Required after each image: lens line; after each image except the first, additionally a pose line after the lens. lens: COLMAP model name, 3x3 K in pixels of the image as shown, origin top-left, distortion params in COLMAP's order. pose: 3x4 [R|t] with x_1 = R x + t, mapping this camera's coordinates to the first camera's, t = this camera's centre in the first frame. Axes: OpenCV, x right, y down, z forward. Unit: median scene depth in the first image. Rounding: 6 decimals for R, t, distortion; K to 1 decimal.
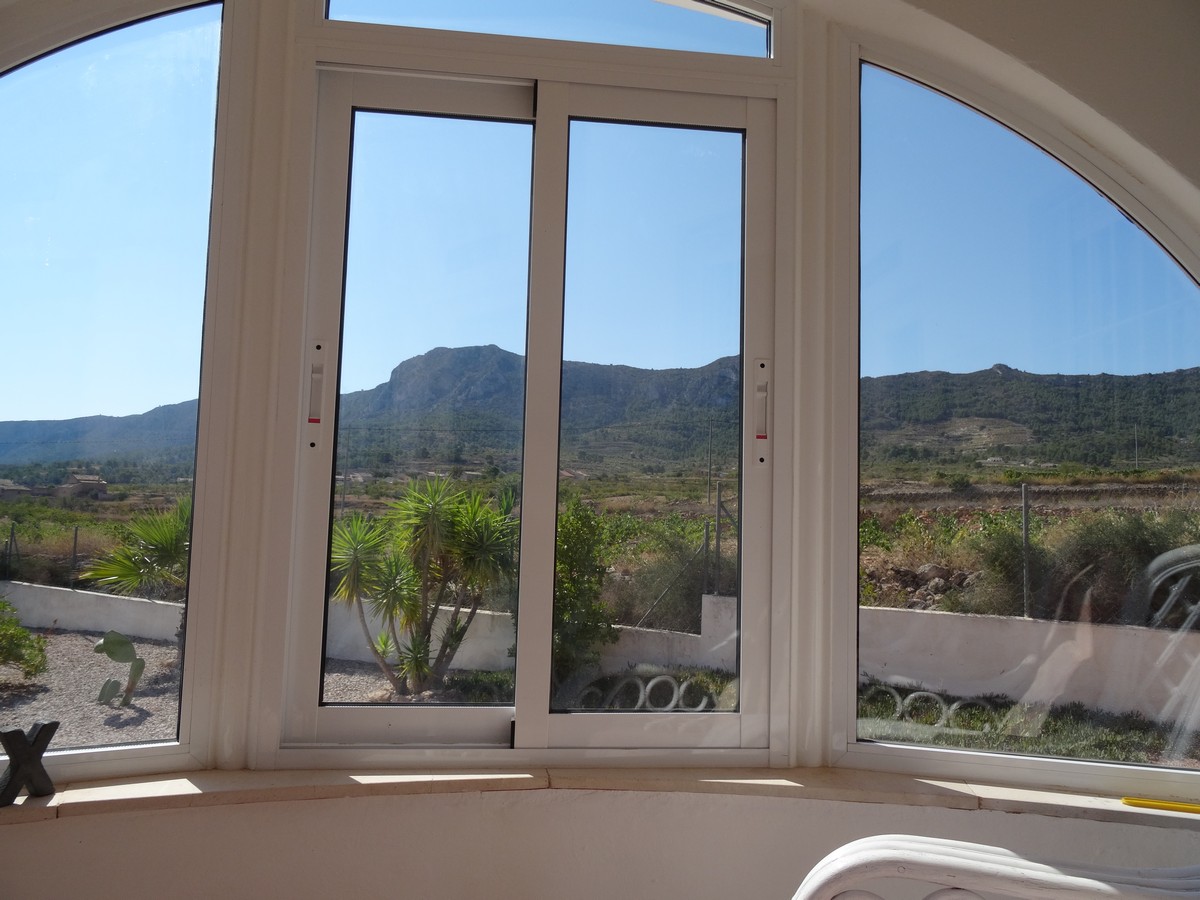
lens RADIAL K [[857.0, 0, 601.1], [0, 857.0, 448.8], [0, 0, 1]] dist [-0.003485, -0.002325]
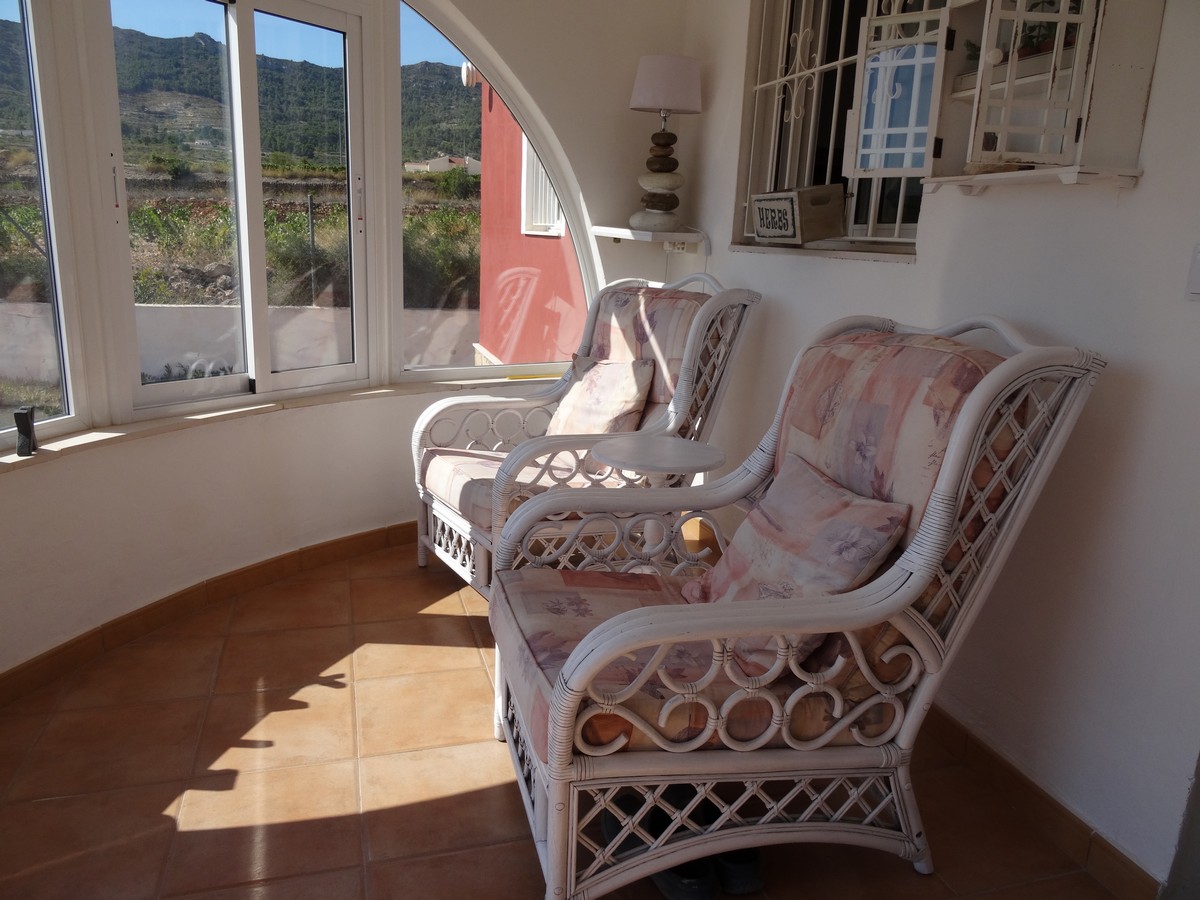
lens RADIAL K [[857.0, 0, 601.1], [0, 857.0, 448.8], [0, 0, 1]] dist [-0.003485, -0.002325]
pose [[0.660526, -0.180526, 0.728777, -0.169669], [-0.085918, 0.946112, 0.312234, -0.030923], [-0.745871, -0.268854, 0.609421, -0.123552]]
